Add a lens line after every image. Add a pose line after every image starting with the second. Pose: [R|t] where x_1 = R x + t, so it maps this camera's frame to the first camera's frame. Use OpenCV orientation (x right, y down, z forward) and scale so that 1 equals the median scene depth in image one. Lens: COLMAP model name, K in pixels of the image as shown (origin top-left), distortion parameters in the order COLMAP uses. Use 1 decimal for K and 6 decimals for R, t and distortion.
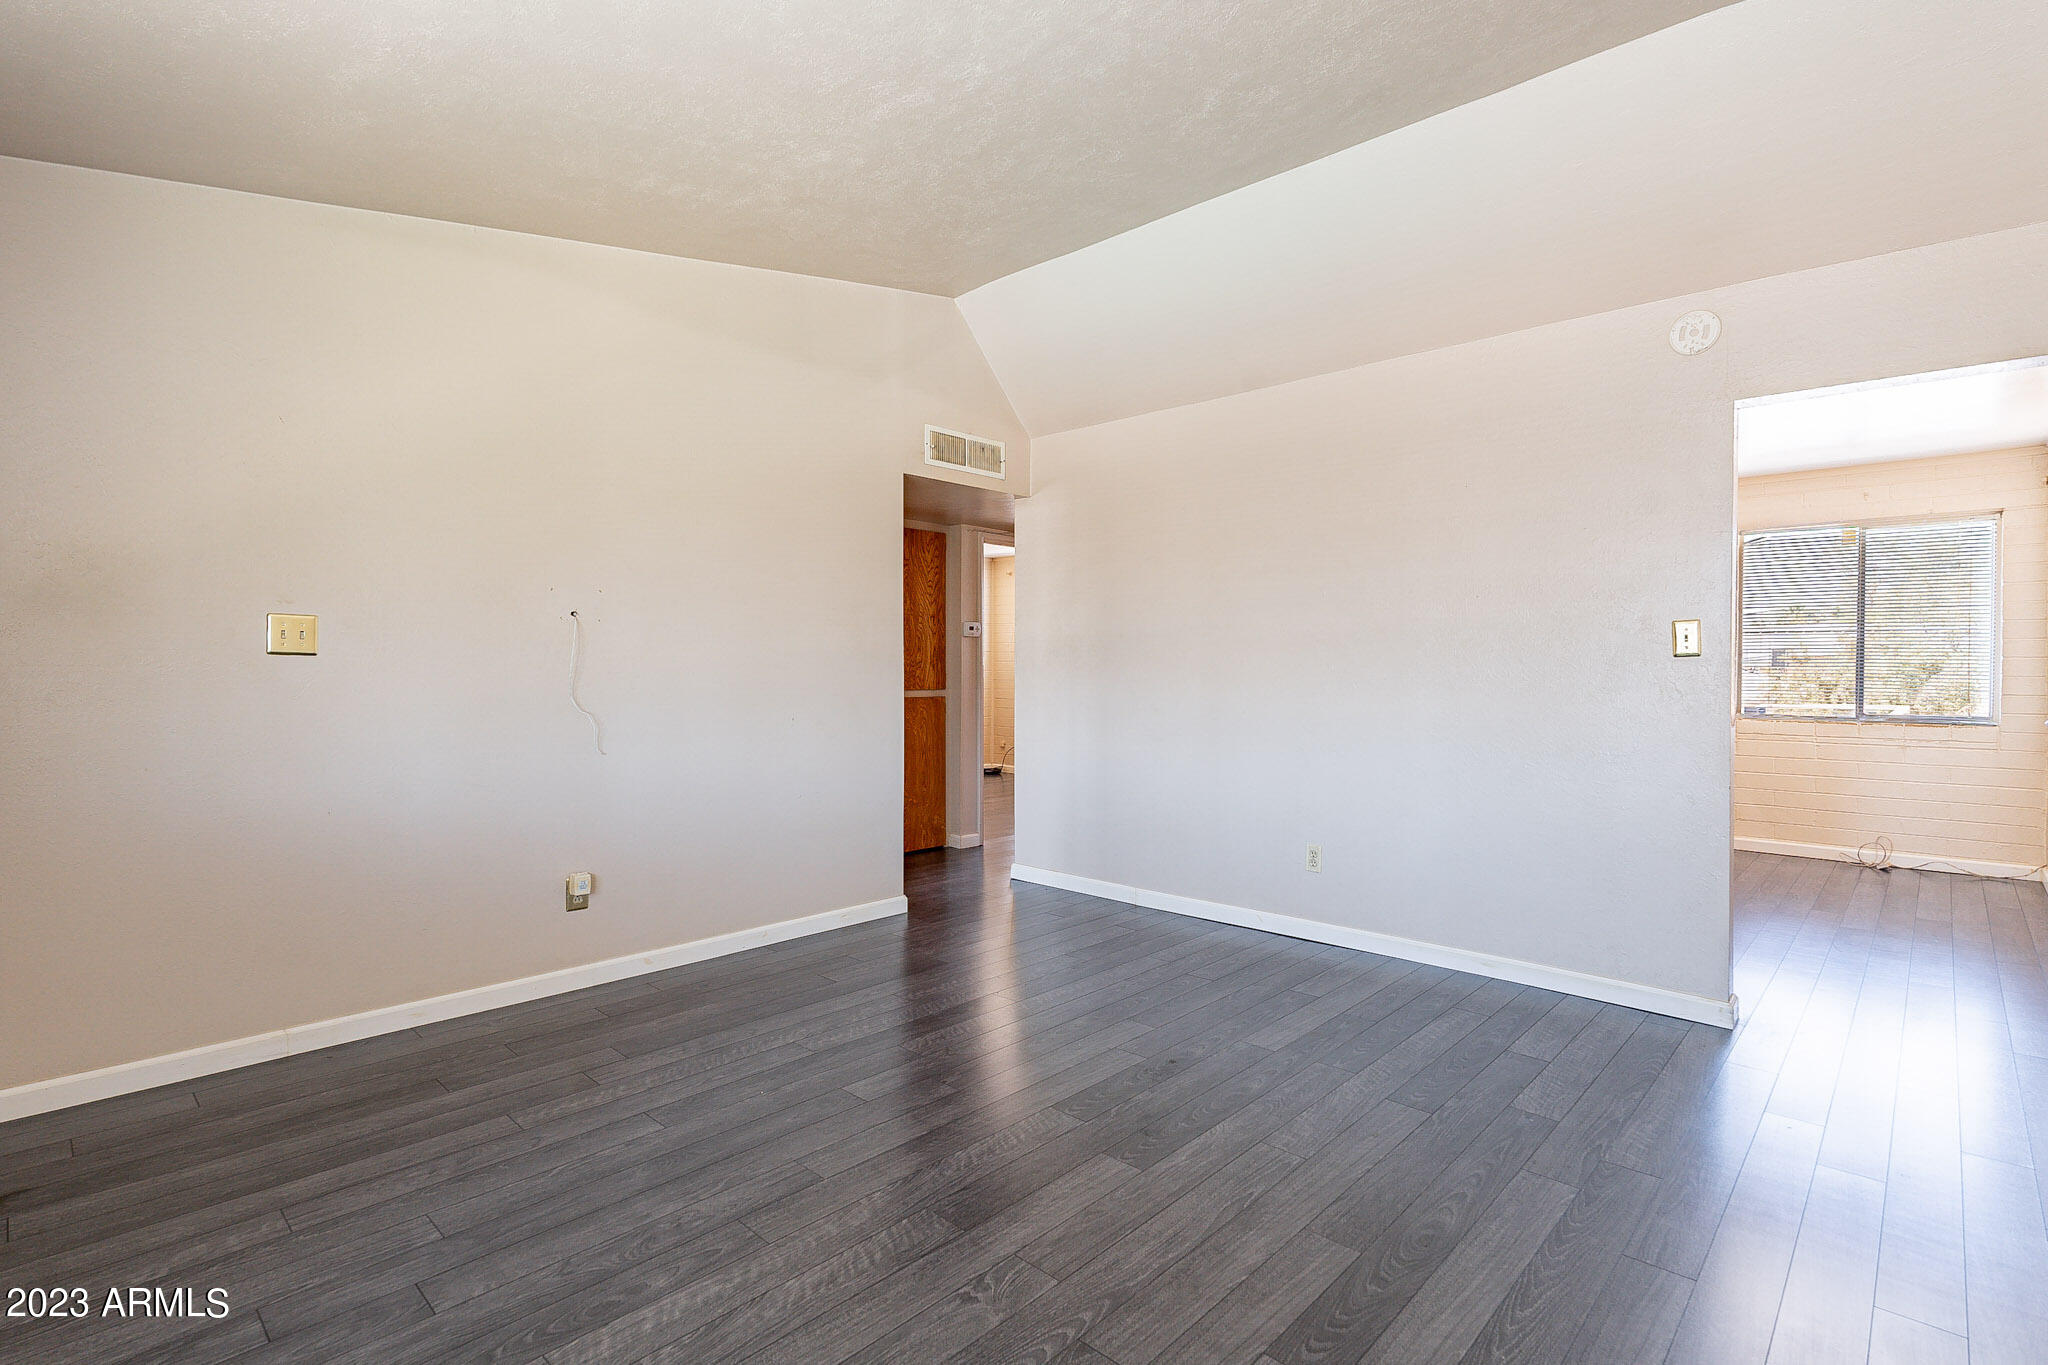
lens RADIAL K [[973.2, 0, 1027.5], [0, 973.2, 679.7], [0, 0, 1]] dist [-0.007693, 0.000506]
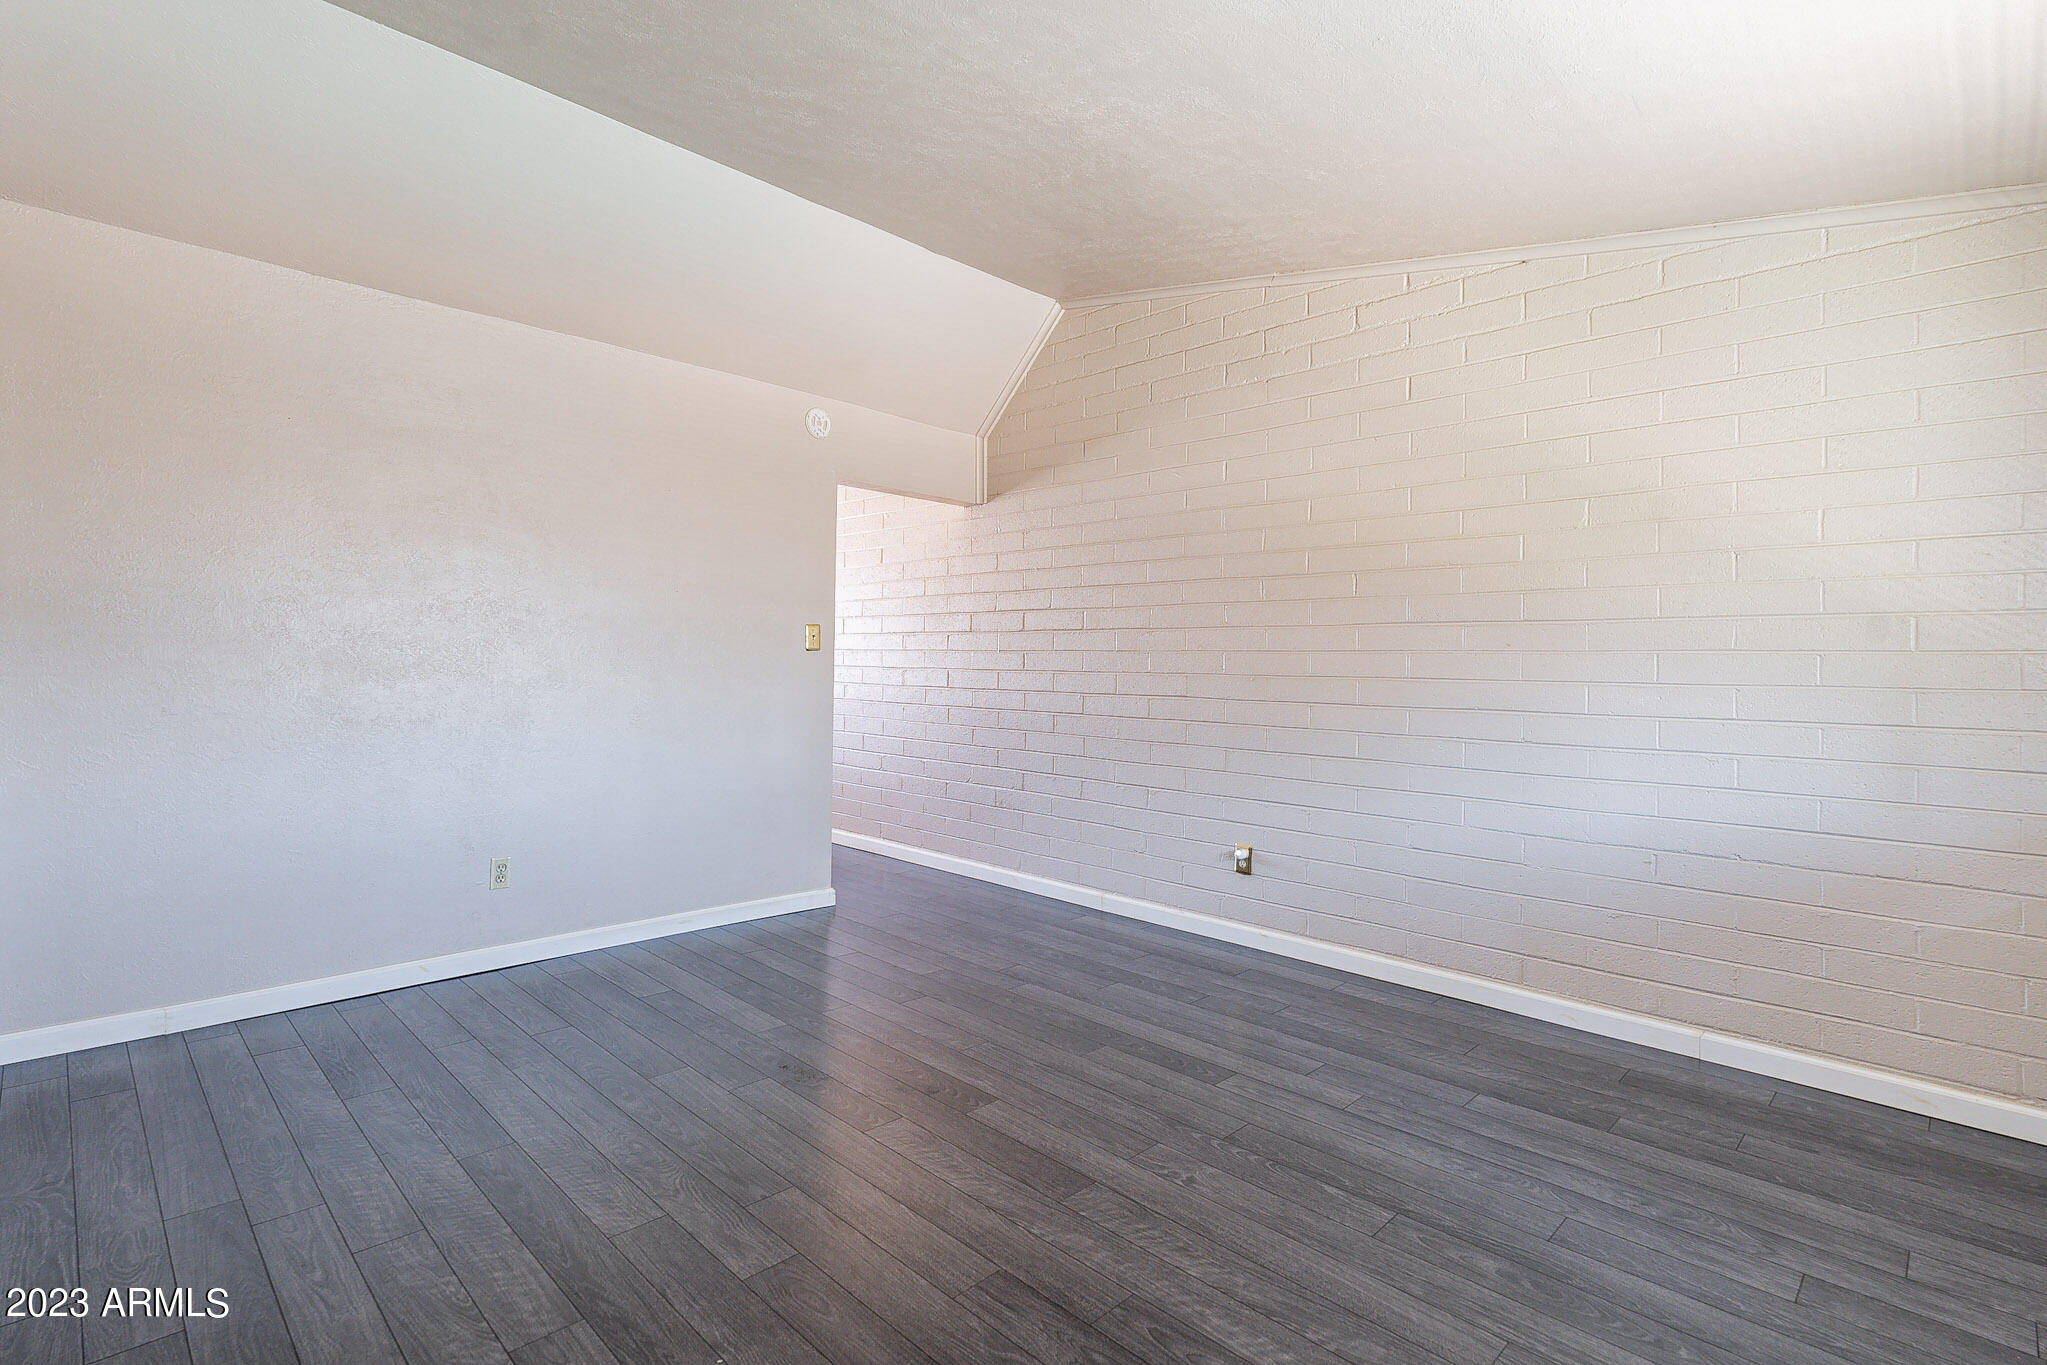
lens RADIAL K [[972.7, 0, 1024.6], [0, 972.7, 646.3], [0, 0, 1]] dist [-0.007693, 0.000506]
pose [[0.024276, 0.015756, 0.999581, -0.820474], [-0.004285, 0.999868, -0.015656, -0.010453], [-0.999696, -0.003903, 0.024340, 0.744860]]
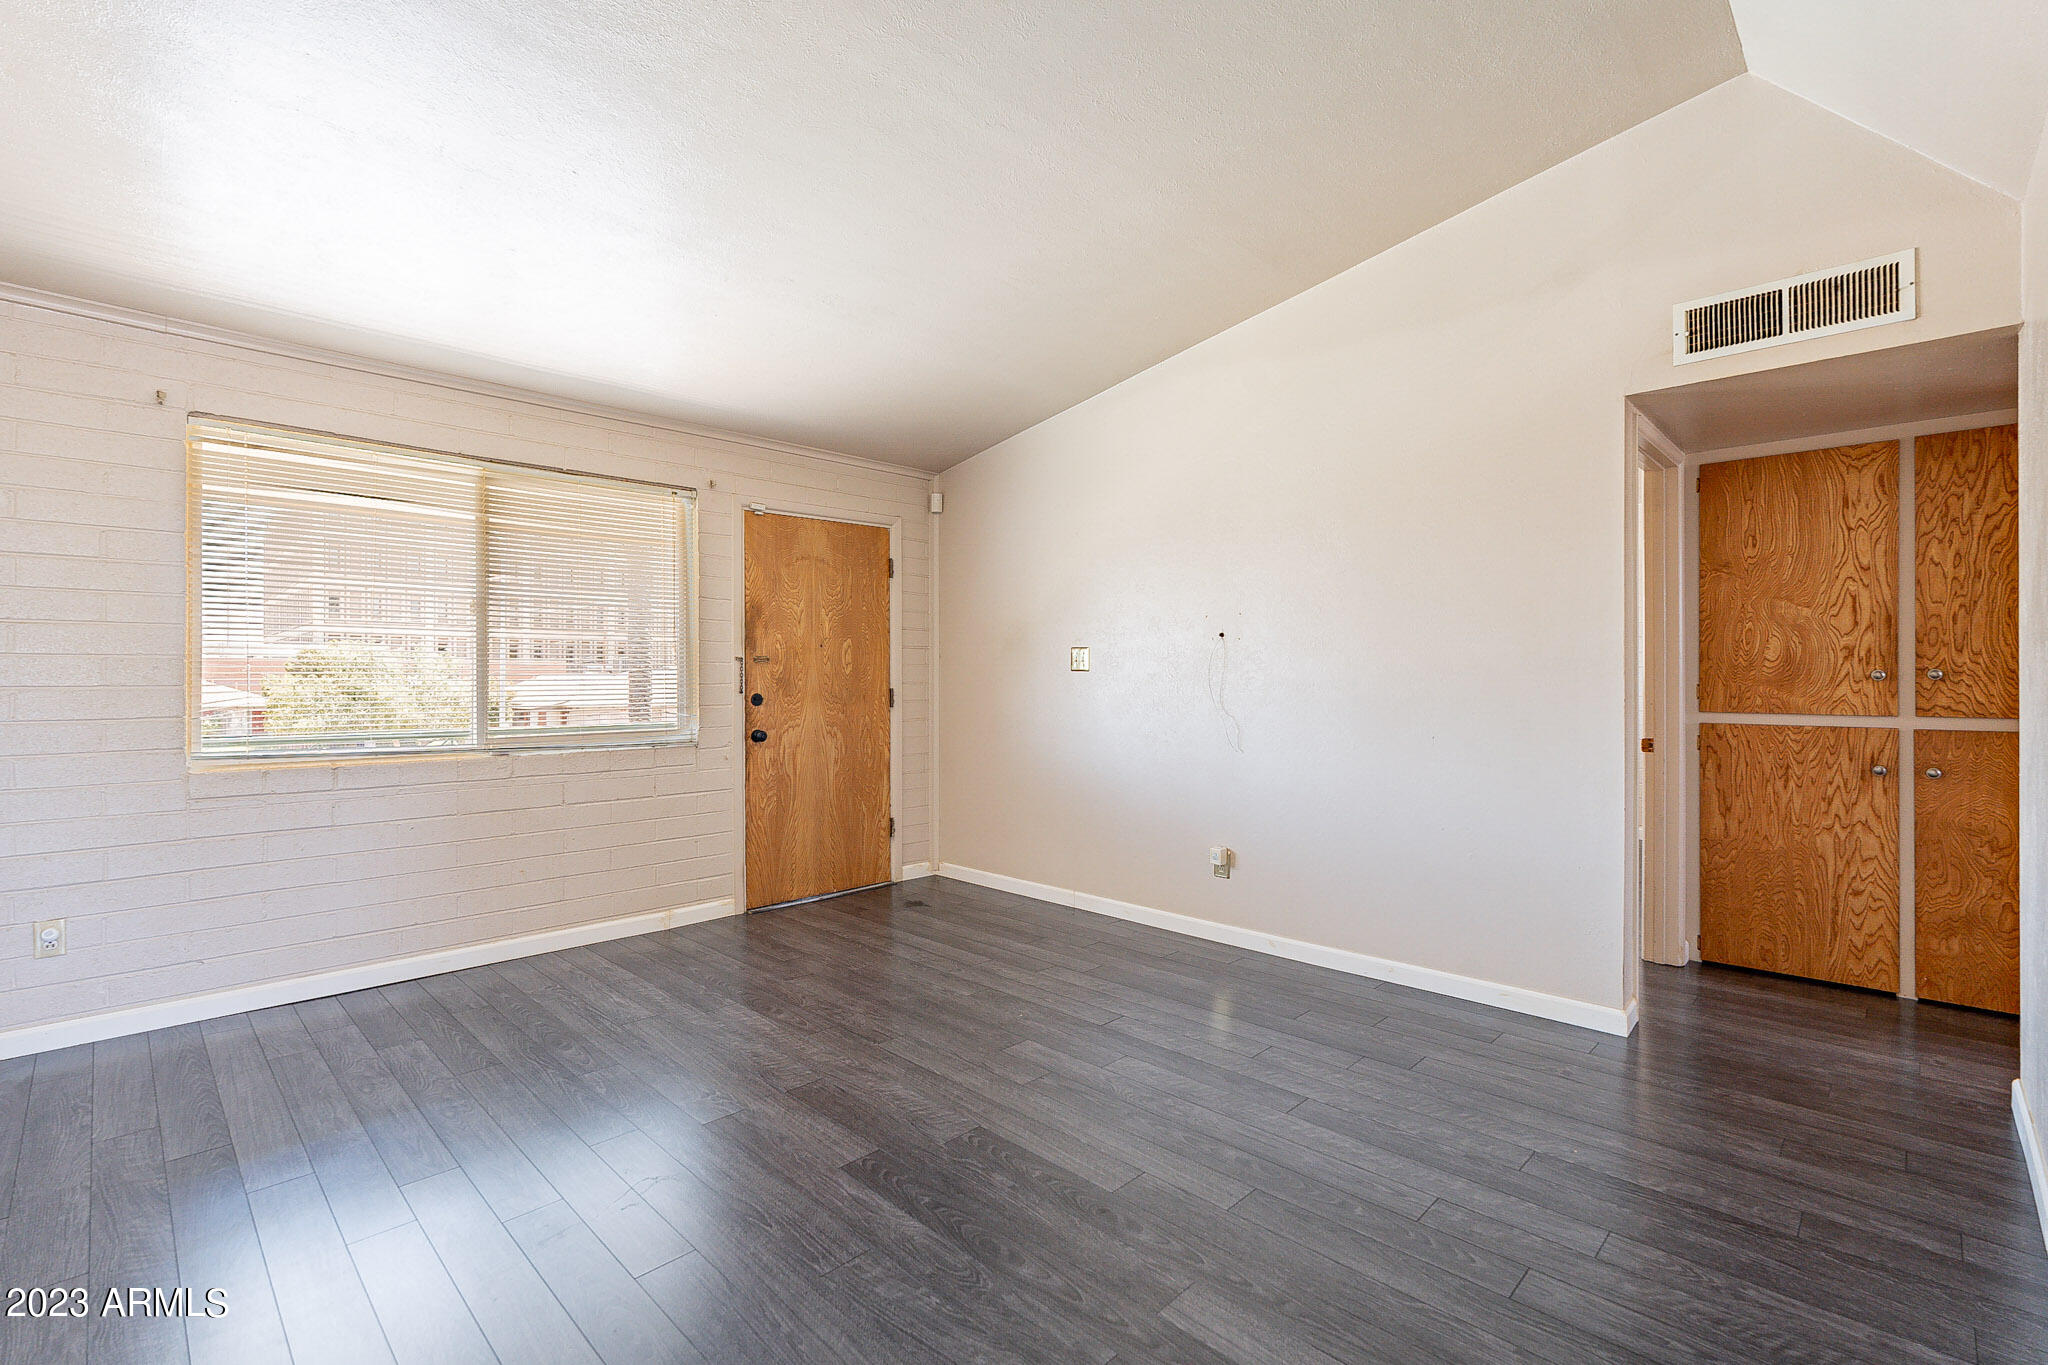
lens RADIAL K [[908.2, 0, 1015.2], [0, 908.2, 677.3], [0, 0, 1]] dist [-0.003134, 0.000042]
pose [[-0.026625, -0.001824, -0.999644, 0.849048], [-0.011715, 0.999930, -0.001513, -0.011518], [0.999577, 0.011670, -0.026644, 0.952399]]
